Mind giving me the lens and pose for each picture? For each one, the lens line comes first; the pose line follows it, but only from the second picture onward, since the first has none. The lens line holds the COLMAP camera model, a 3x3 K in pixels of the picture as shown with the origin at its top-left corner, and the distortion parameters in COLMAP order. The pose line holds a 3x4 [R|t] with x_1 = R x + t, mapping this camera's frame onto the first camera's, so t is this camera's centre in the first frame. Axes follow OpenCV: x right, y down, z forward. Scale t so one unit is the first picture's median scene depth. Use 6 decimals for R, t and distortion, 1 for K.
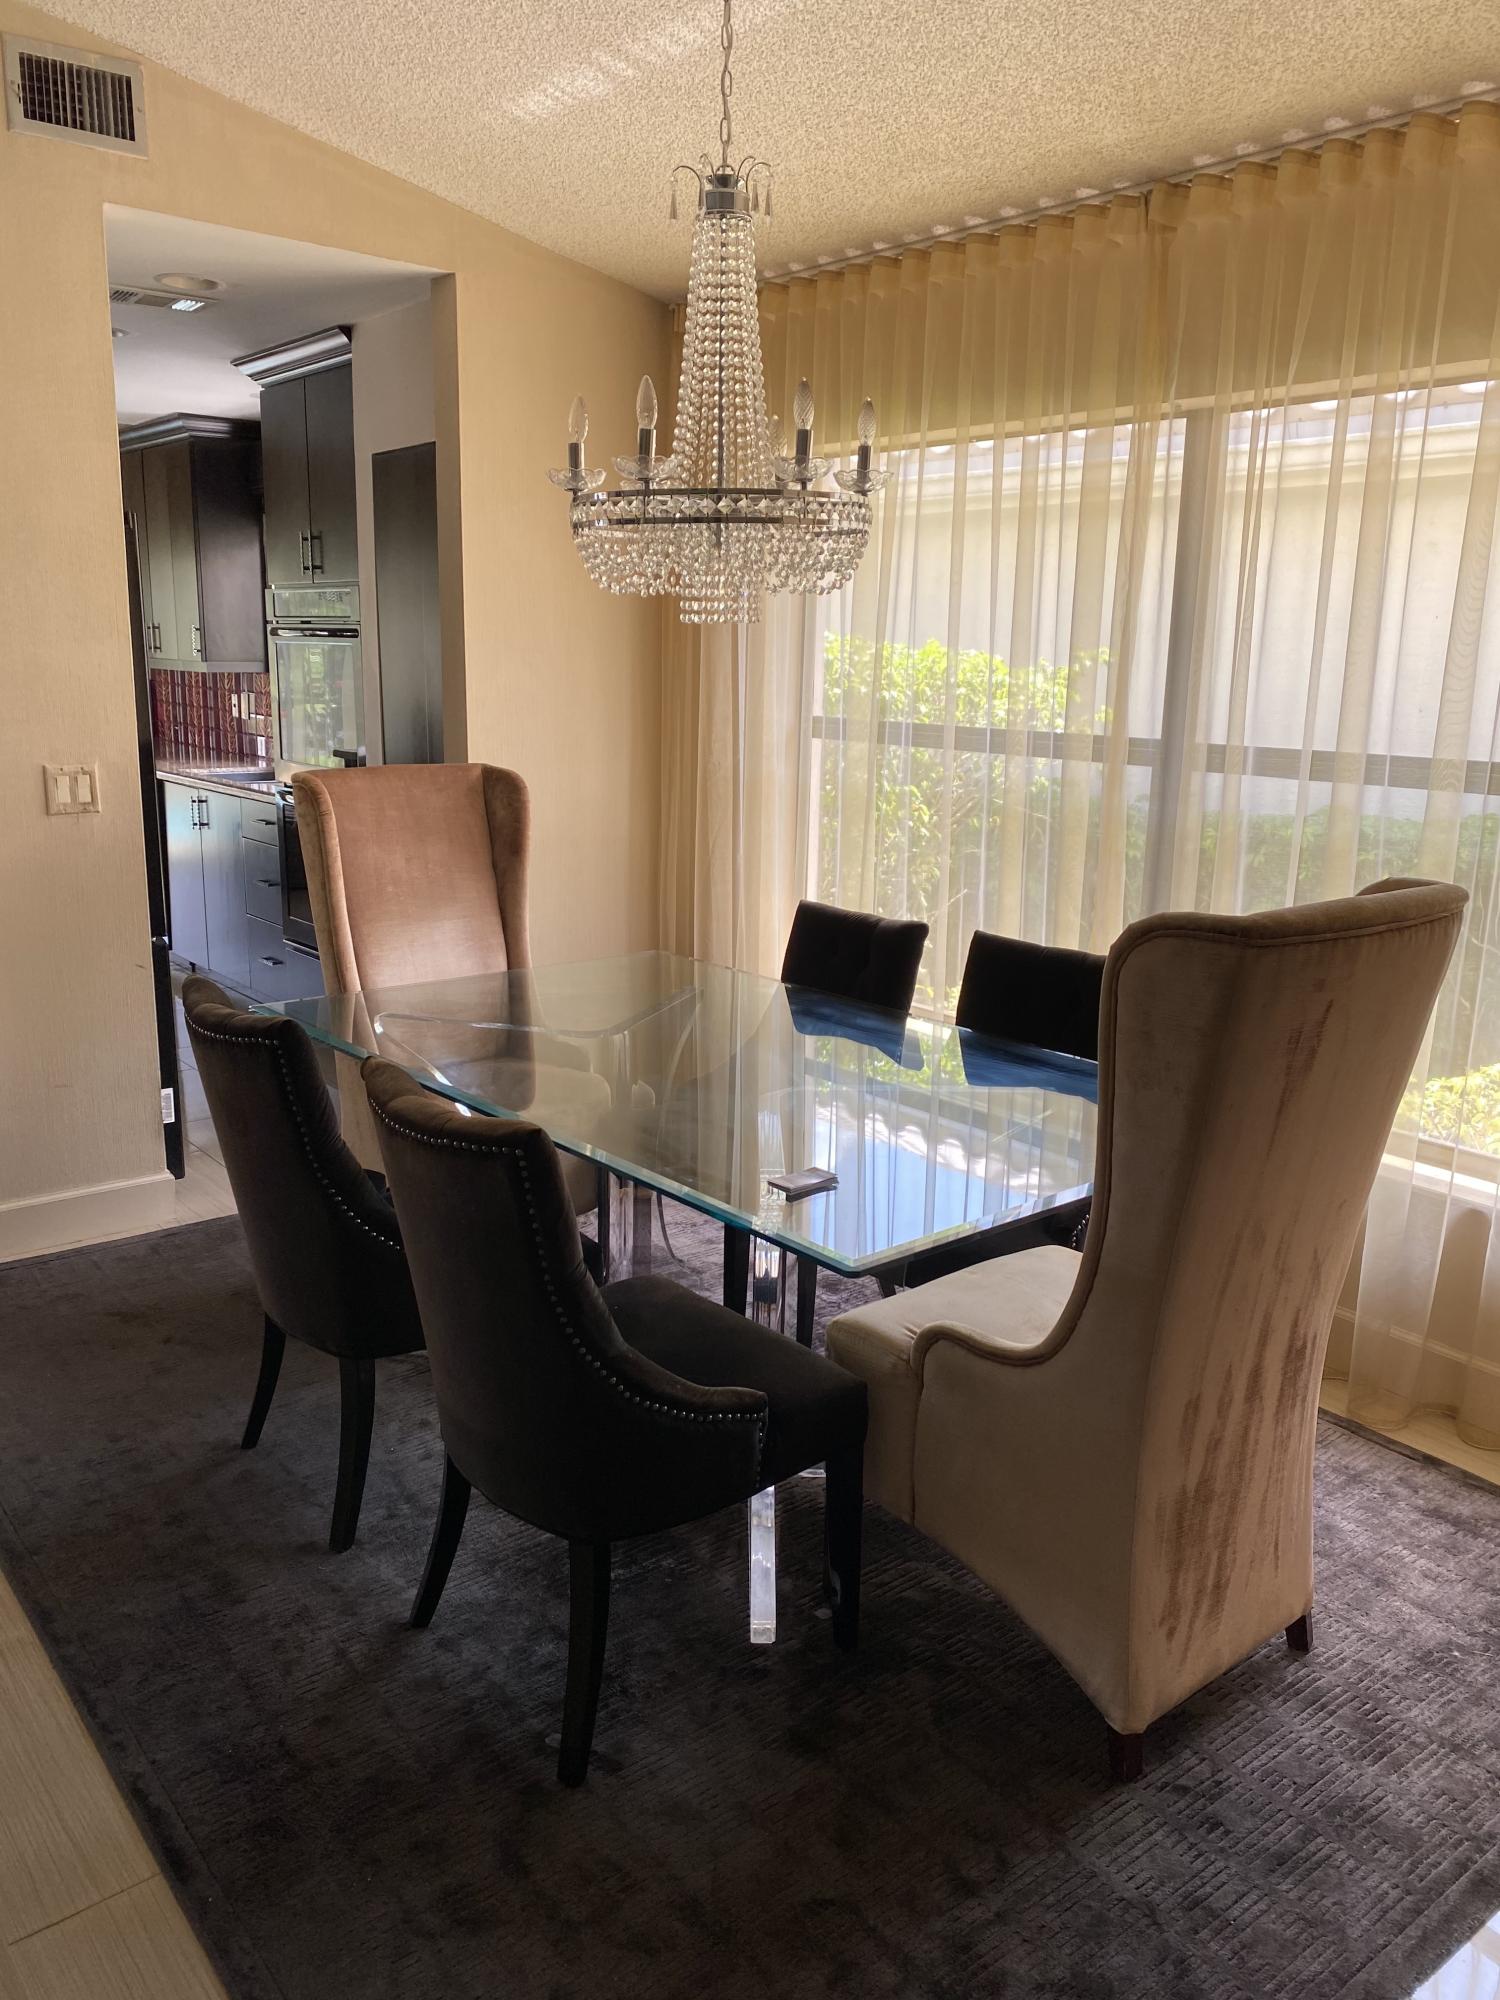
lens RADIAL K [[1522.8, 0, 754.0], [0, 1522.8, 989.6], [0, 0, 1]] dist [0.012801, -0.001802]
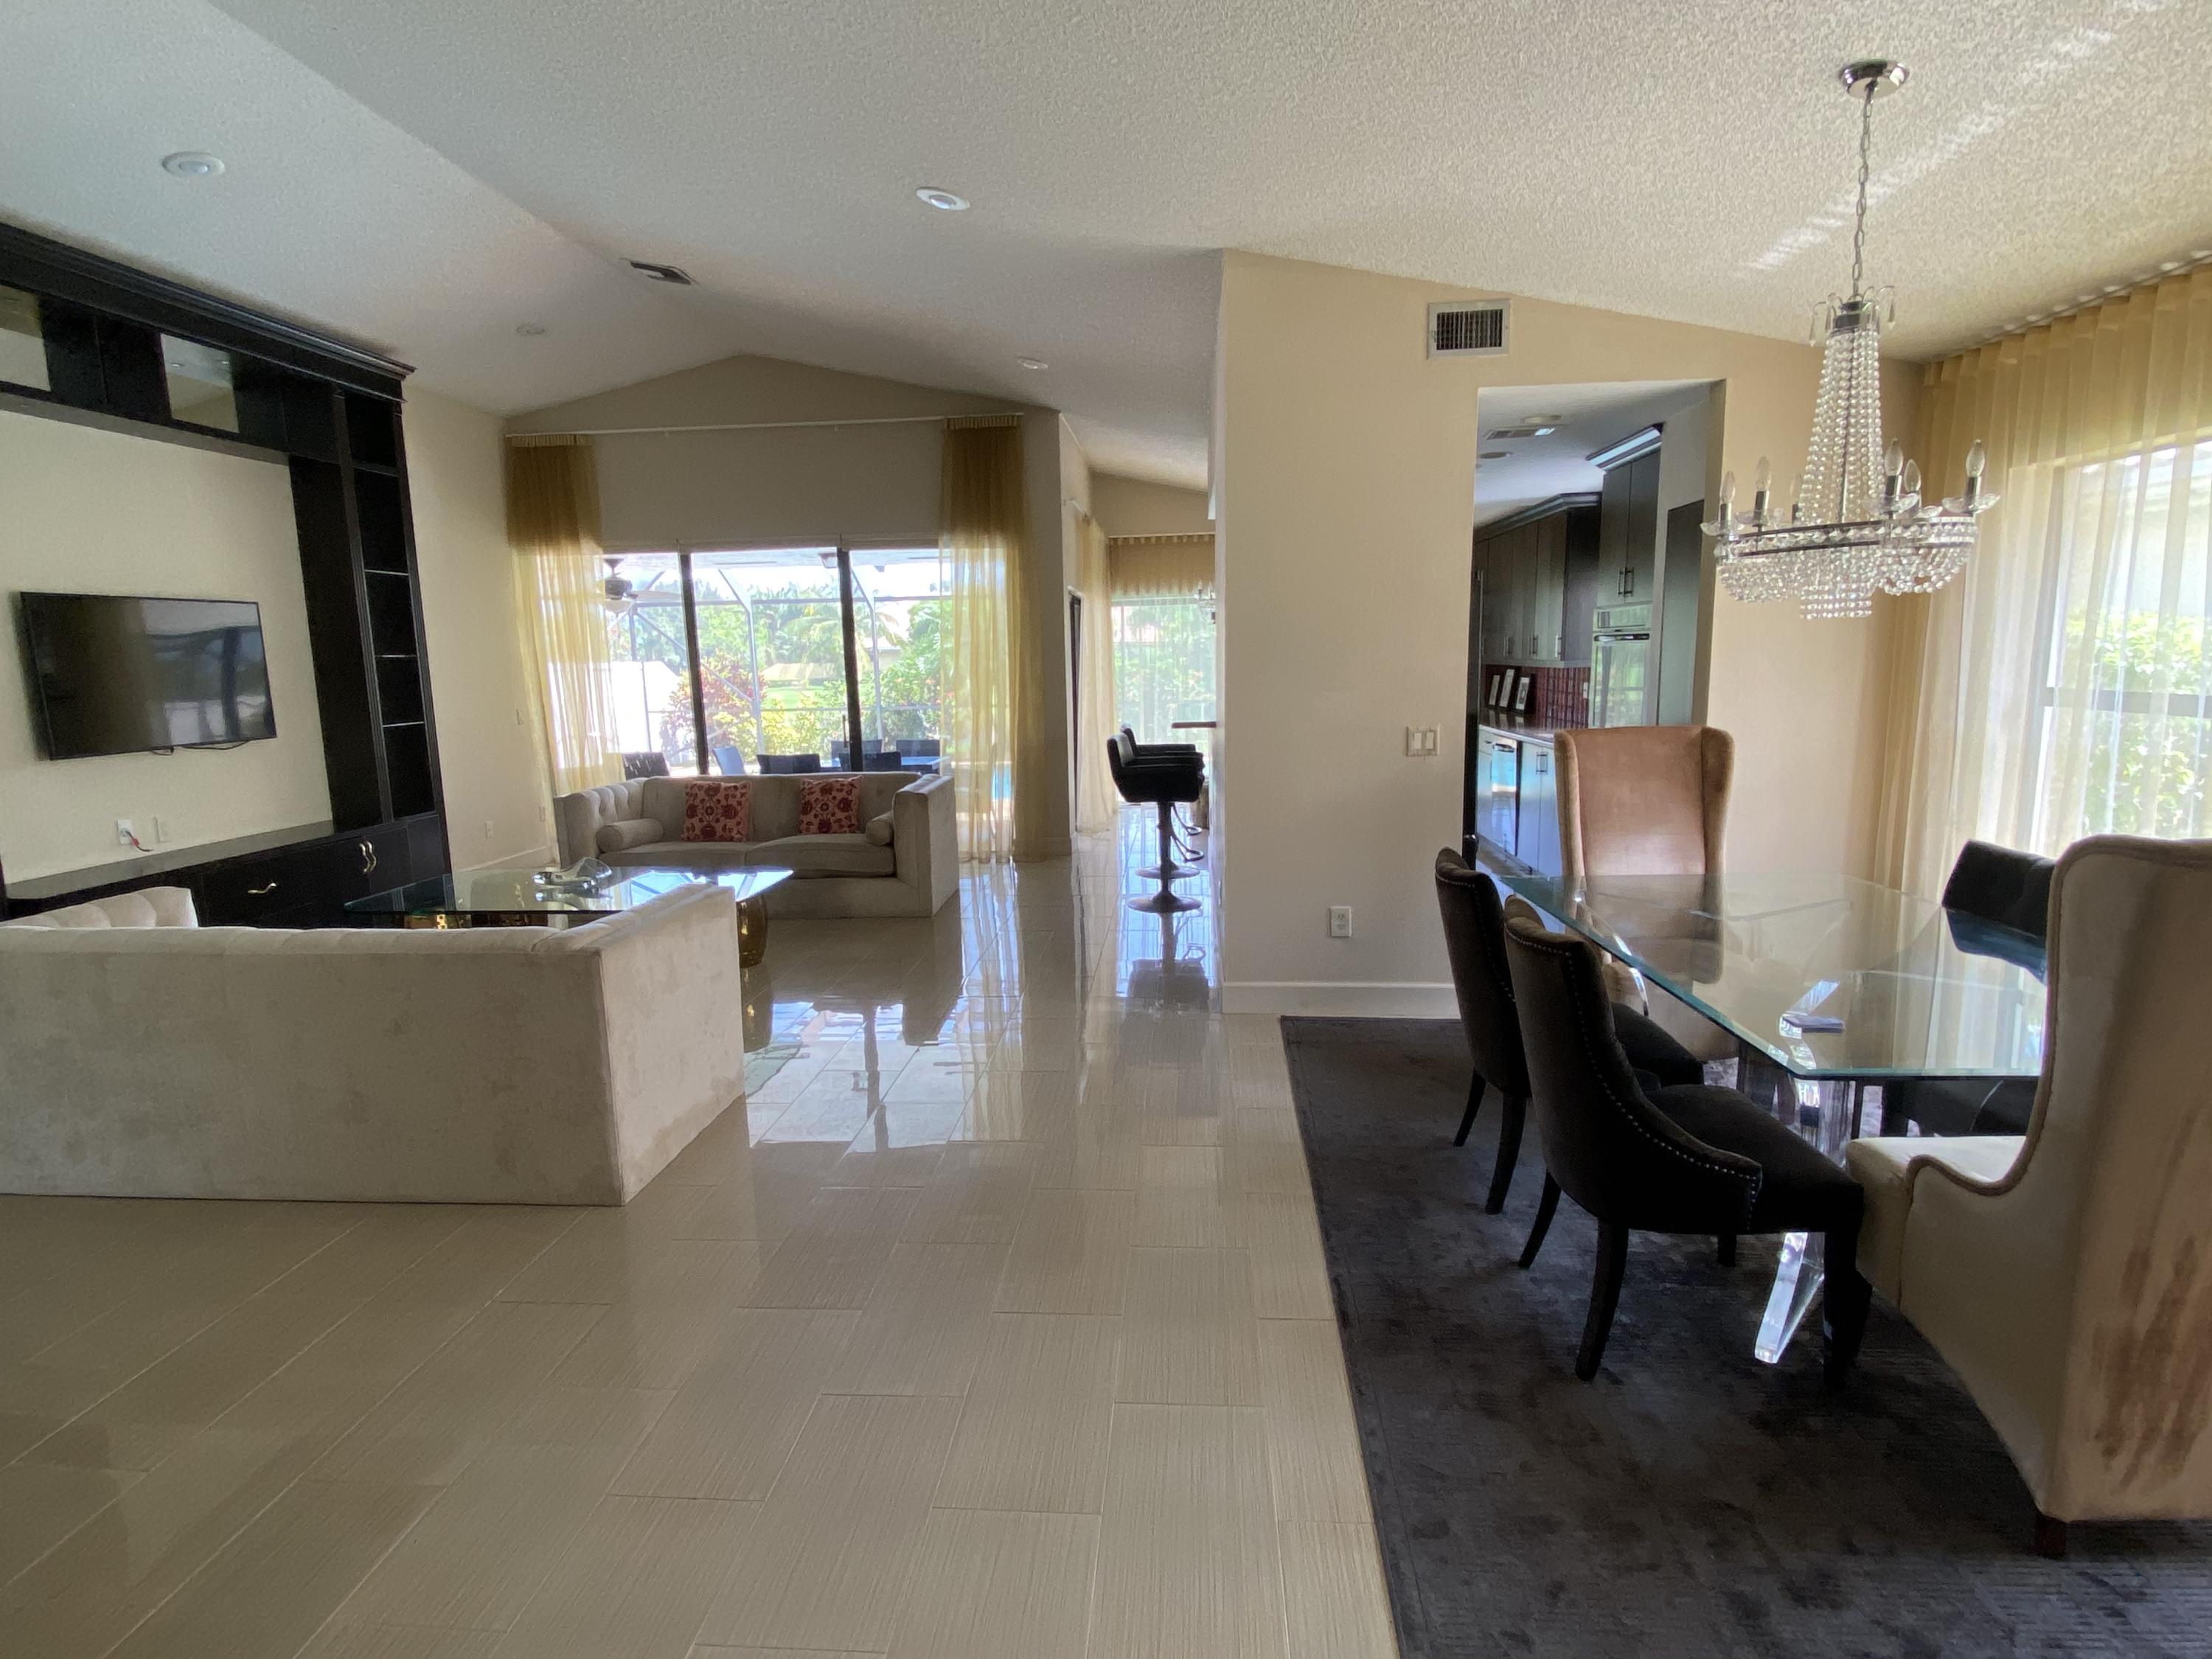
lens RADIAL K [[1095.5, 0, 1106.0], [0, 1095.5, 829.5], [0, 0, 1]] dist [0.002780, -0.012193]
pose [[0.723951, 0.070382, -0.686251, 0.188224], [-0.111240, 0.993674, -0.015440, 0.032424], [0.680823, 0.087516, 0.727201, -0.131976]]
